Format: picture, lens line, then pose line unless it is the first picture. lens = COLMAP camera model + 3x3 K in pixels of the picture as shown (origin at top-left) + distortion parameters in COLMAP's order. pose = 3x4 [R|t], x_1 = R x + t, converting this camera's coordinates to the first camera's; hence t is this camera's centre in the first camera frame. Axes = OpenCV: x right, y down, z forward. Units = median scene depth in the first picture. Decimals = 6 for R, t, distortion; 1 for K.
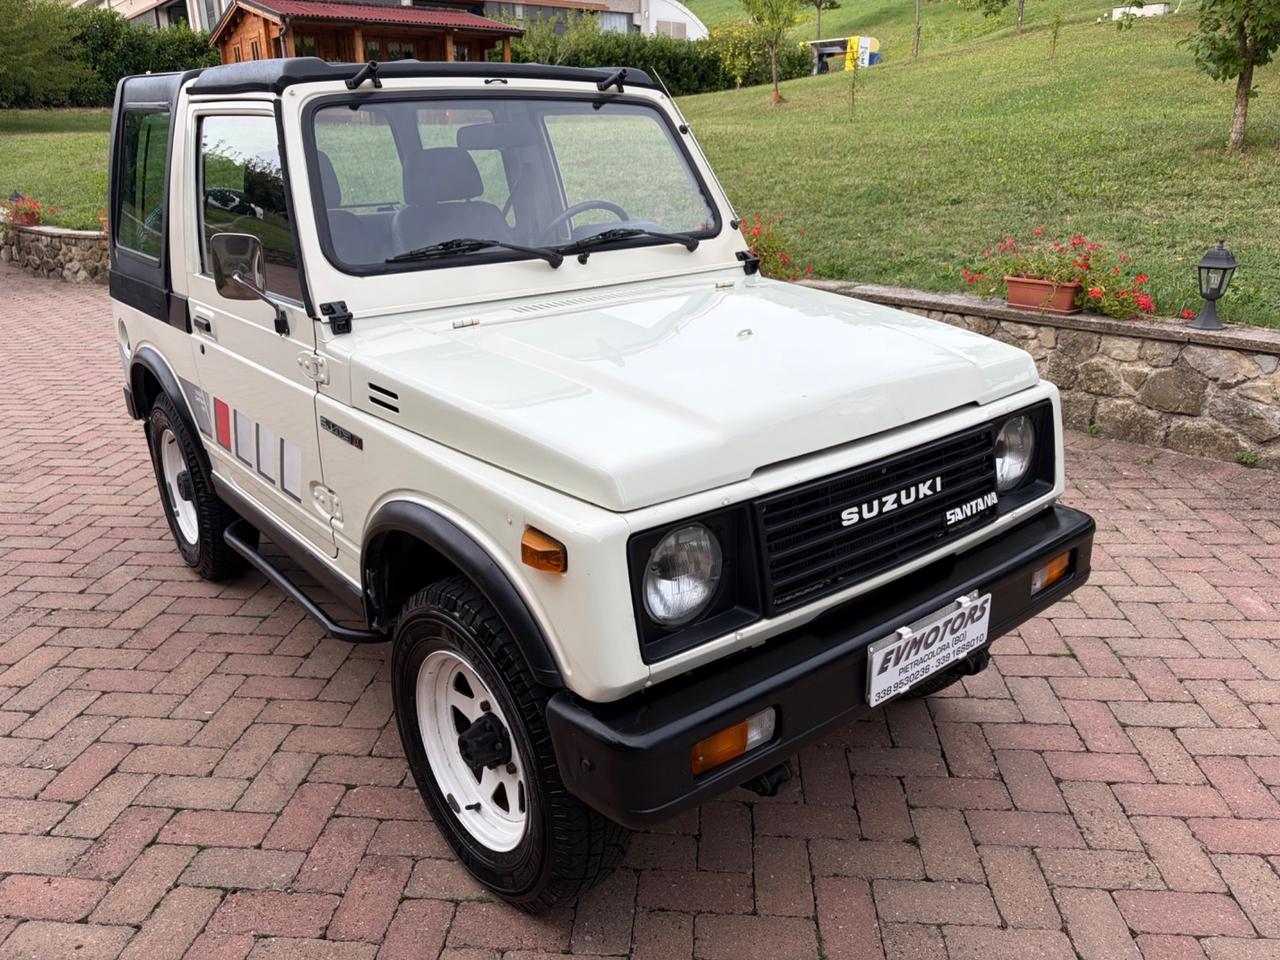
lens RADIAL K [[970.8, 0, 636.0], [0, 970.8, 476.8], [0, 0, 1]] dist [0.059397, -0.070065]
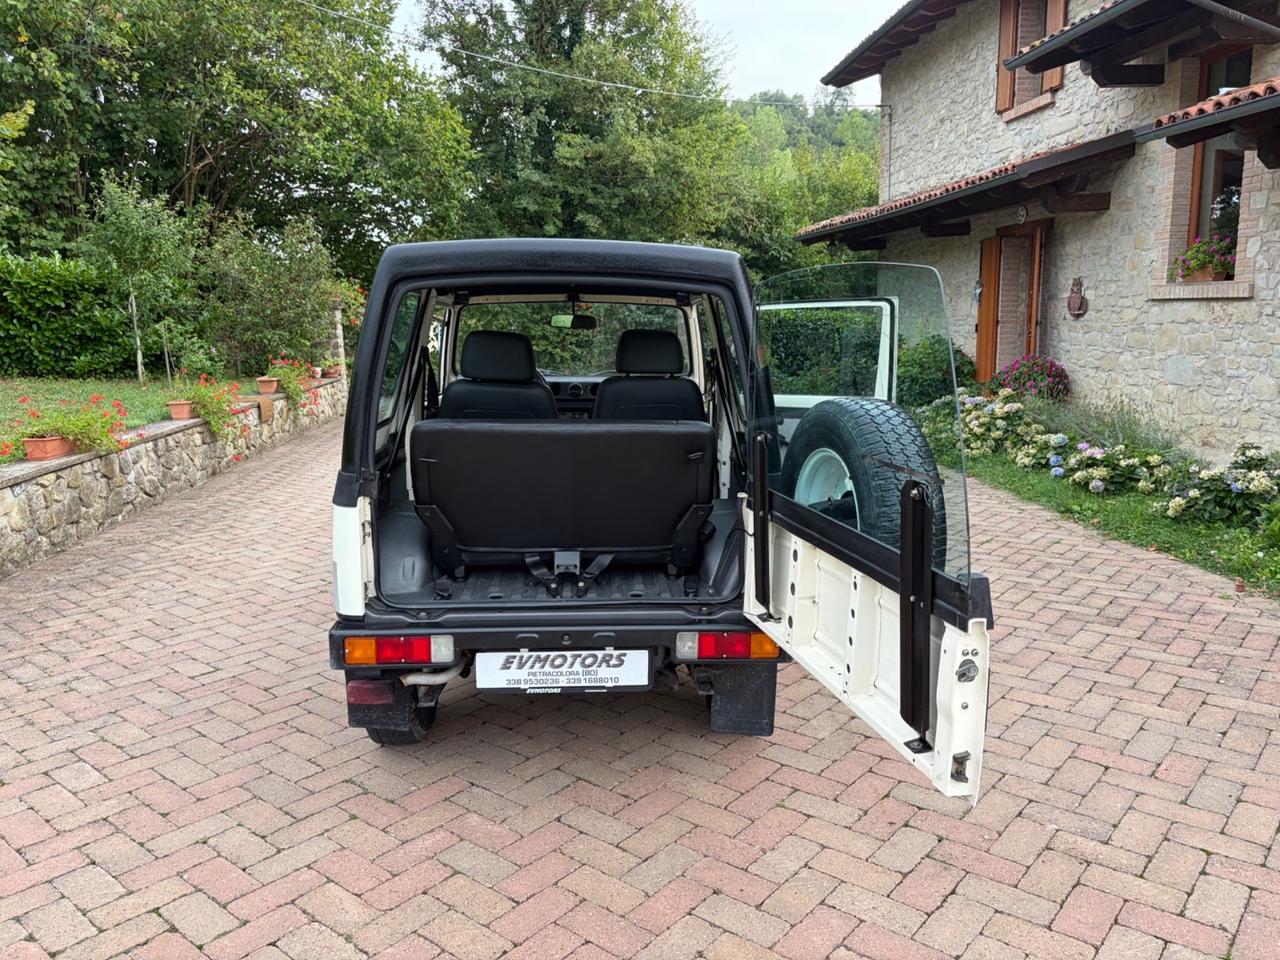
lens RADIAL K [[969.4, 0, 648.4], [0, 969.4, 481.5], [0, 0, 1]] dist [0.028556, -0.006298]
pose [[-0.819953, -0.073877, 0.567643, -1.419633], [0.211093, 0.882724, 0.419806, -0.890651], [-0.532087, 0.464047, -0.708198, 2.575297]]
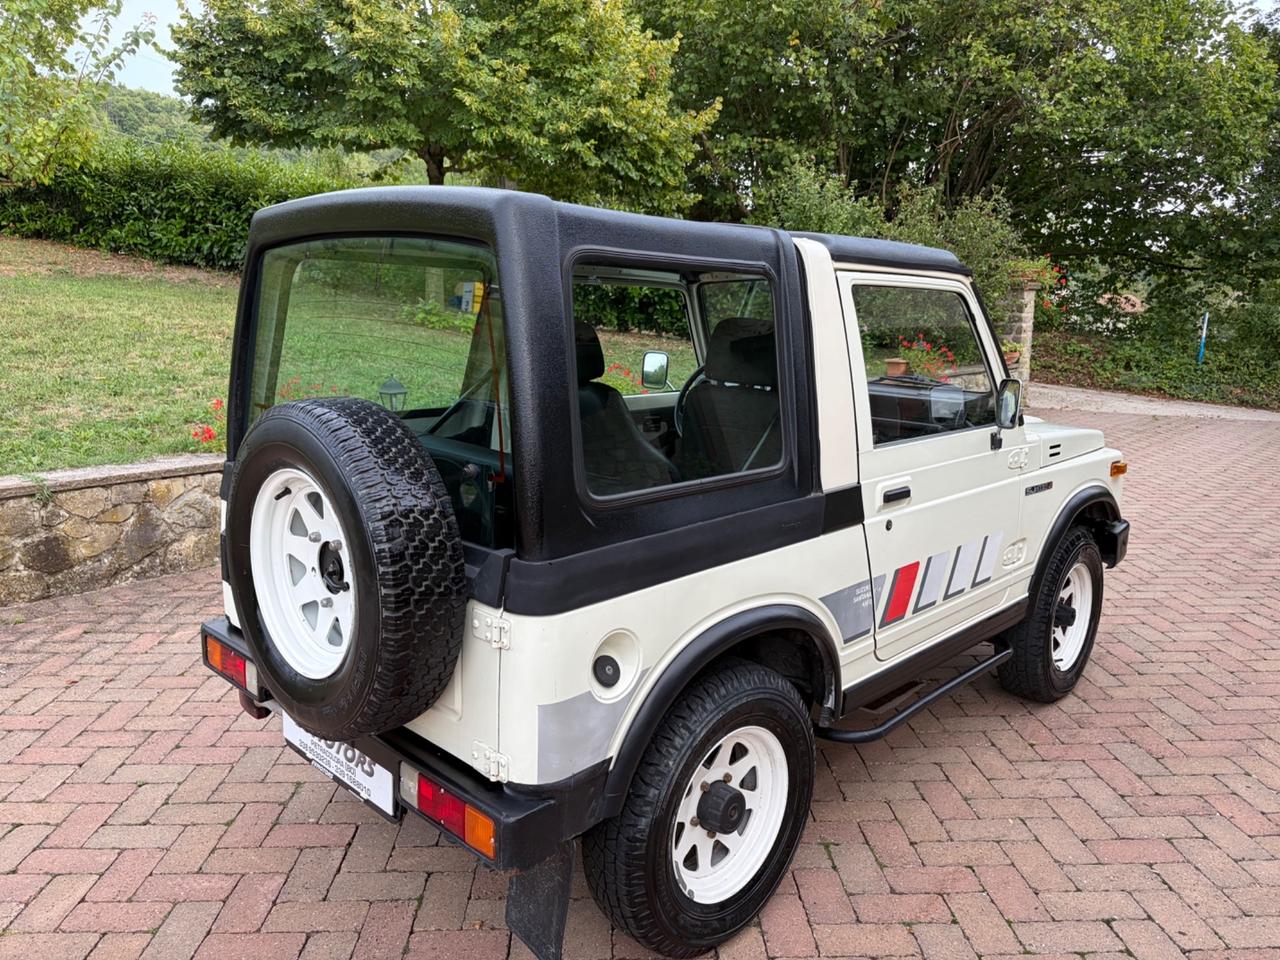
lens RADIAL K [[965.9, 0, 643.6], [0, 965.9, 484.4], [0, 0, 1]] dist [0.056544, -0.062912]
pose [[-0.125181, -0.180719, 0.975536, -1.574208], [0.314618, 0.925291, 0.211783, -0.525167], [-0.940928, 0.333432, -0.058971, 1.524724]]
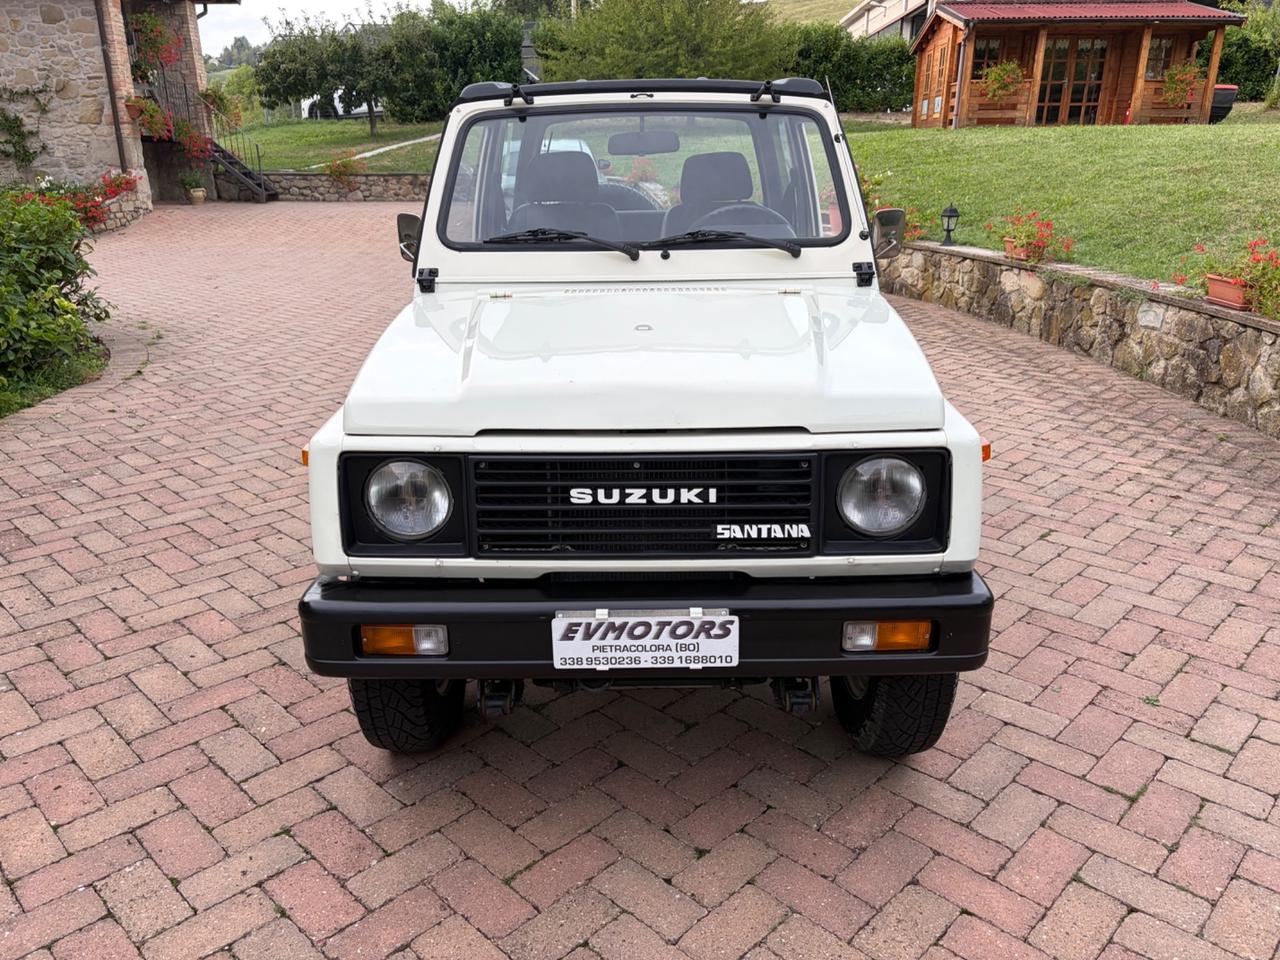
lens RADIAL K [[963.4, 0, 637.8], [0, 963.4, 478.0], [0, 0, 1]] dist [0.073580, -0.082173]
pose [[0.771654, 0.215796, -0.598316, 0.695719], [-0.215153, 0.973793, 0.073735, -0.055132], [0.598547, 0.071831, 0.797861, 0.130415]]
